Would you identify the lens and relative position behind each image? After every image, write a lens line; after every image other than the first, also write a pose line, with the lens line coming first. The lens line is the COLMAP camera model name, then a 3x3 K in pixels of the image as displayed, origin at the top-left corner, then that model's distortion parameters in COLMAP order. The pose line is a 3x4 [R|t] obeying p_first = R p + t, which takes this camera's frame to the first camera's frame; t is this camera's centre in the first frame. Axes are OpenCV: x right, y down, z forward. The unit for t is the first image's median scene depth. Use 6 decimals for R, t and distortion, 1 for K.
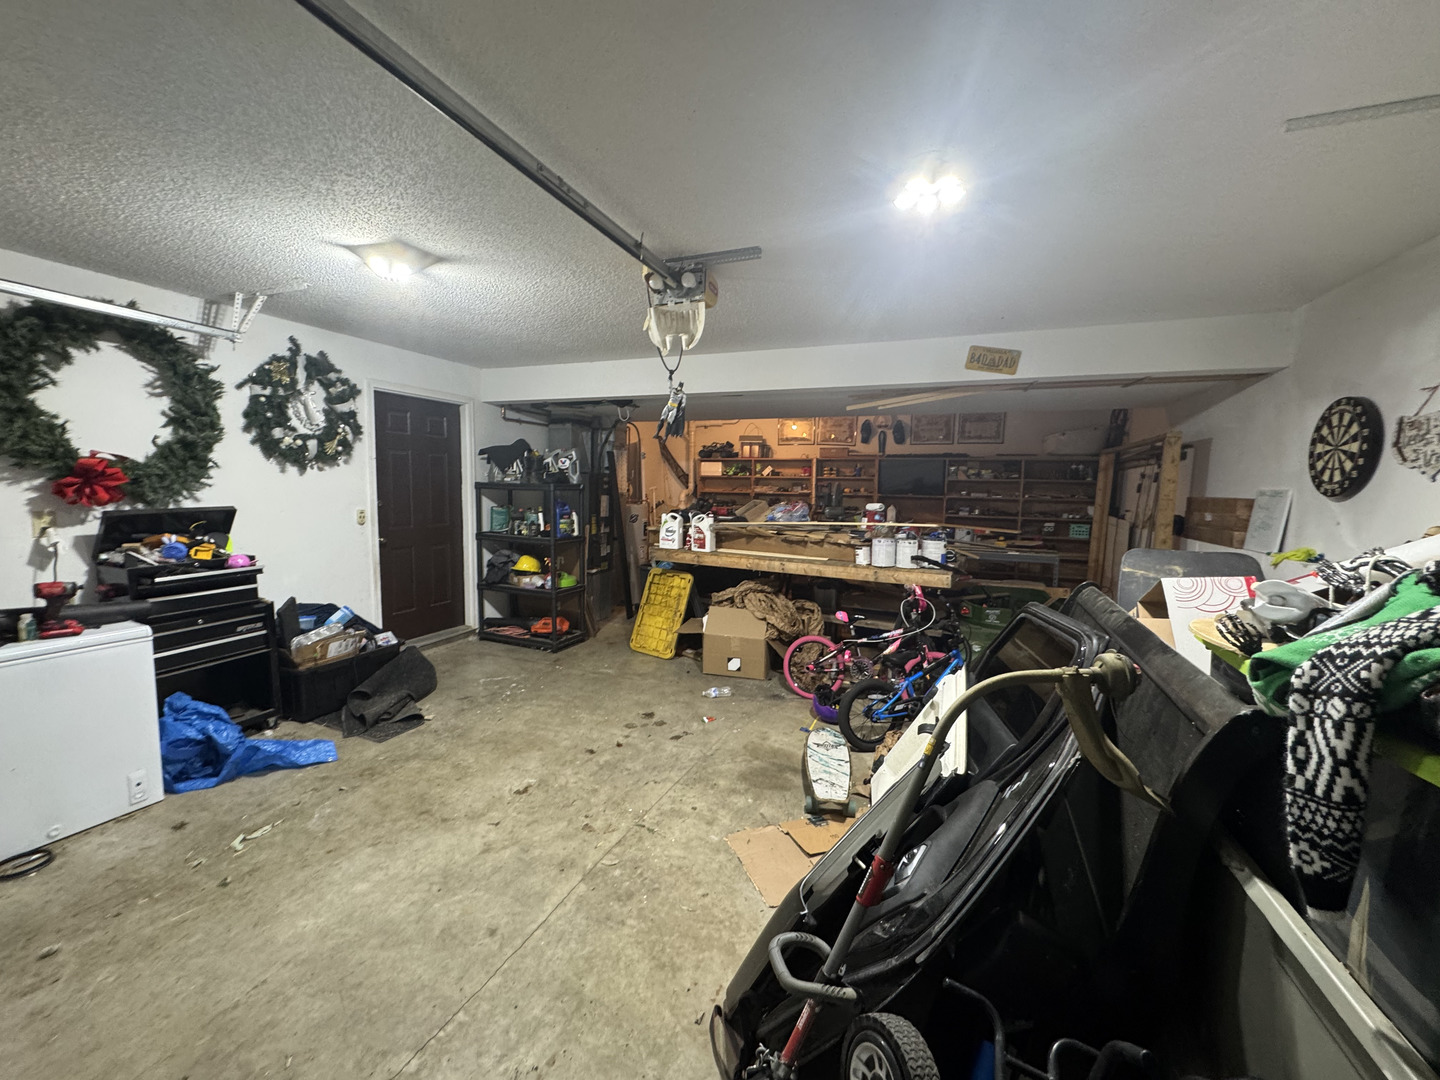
lens RADIAL K [[576.1, 0, 719.9], [0, 576.1, 542.3], [0, 0, 1]] dist [-0.002709, 0.000742]
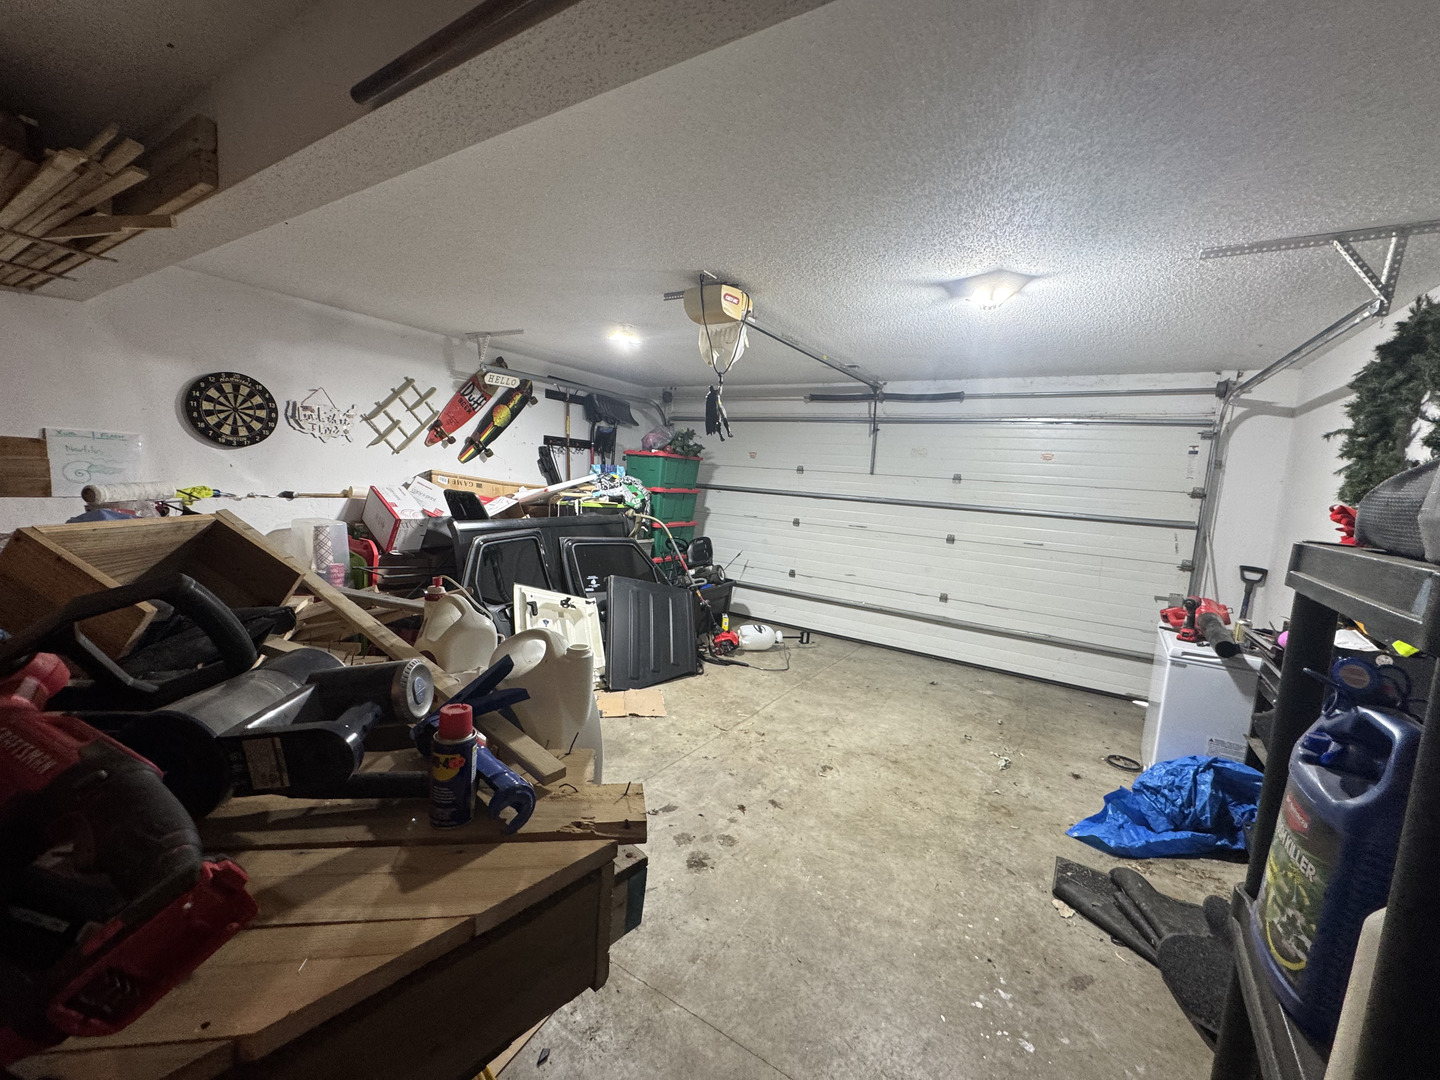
lens RADIAL K [[576.1, 0, 718.8], [0, 576.1, 540.6], [0, 0, 1]] dist [-0.002709, 0.000742]
pose [[-0.979670, -0.101510, 0.173041, -0.274726], [-0.063583, 0.975180, 0.212089, -0.202232], [-0.190276, 0.196775, -0.961808, 1.919747]]
